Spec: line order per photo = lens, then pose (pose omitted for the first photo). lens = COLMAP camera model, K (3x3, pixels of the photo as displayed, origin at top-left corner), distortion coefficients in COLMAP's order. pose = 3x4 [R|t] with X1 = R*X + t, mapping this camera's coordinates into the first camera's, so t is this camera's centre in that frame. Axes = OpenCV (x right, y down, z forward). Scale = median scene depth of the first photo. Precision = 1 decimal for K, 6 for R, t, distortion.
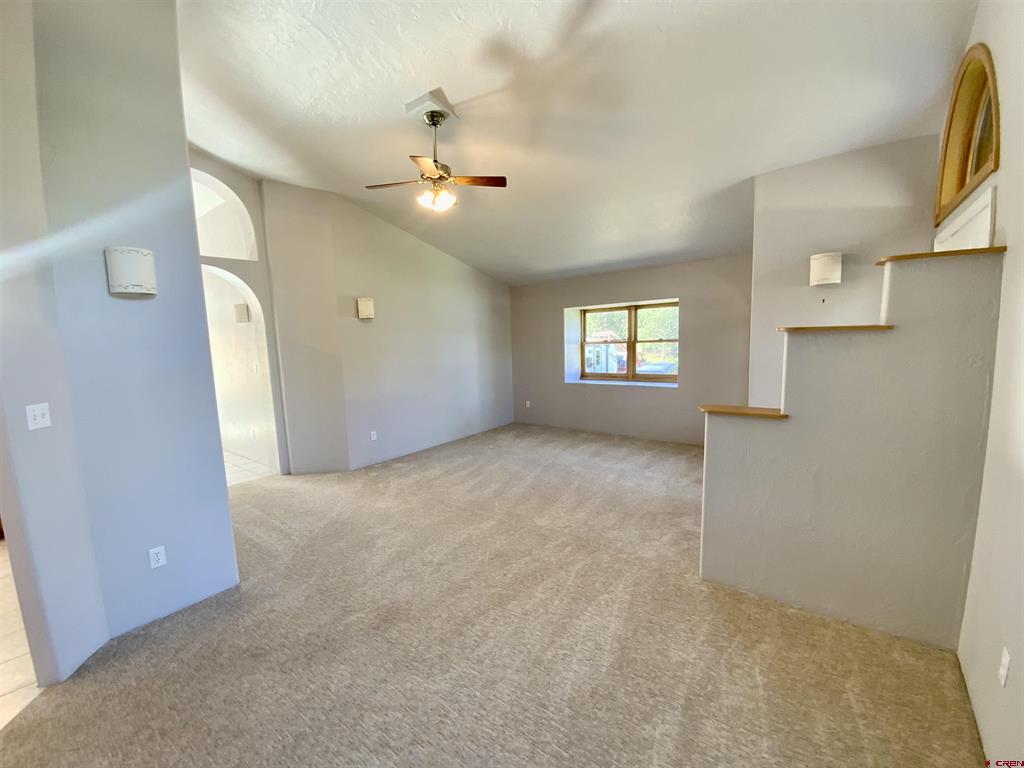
lens RADIAL K [[415.1, 0, 512.0], [0, 415.1, 384.0], [0, 0, 1]] dist [0.020640, -0.018380]
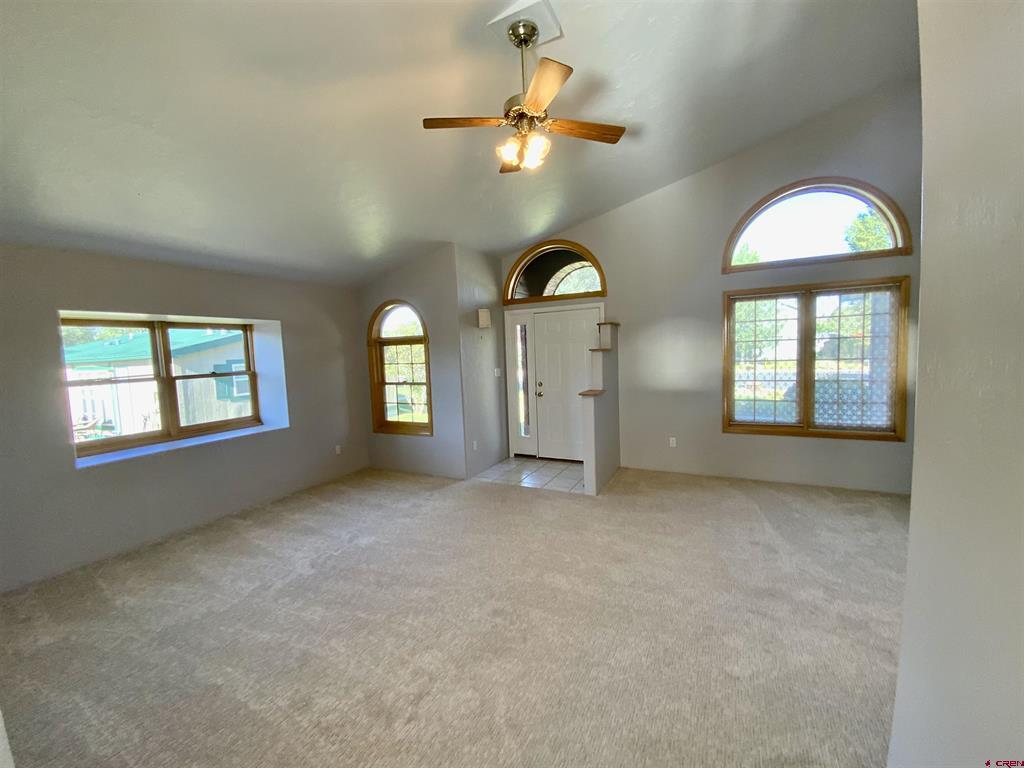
lens RADIAL K [[415.1, 0, 512.0], [0, 415.1, 384.0], [0, 0, 1]] dist [0.020640, -0.018380]
pose [[-0.190055, -0.035025, 0.981149, -0.502840], [0.151046, 0.986422, 0.064472, -0.063597], [-0.970085, 0.160451, -0.182184, 0.698565]]
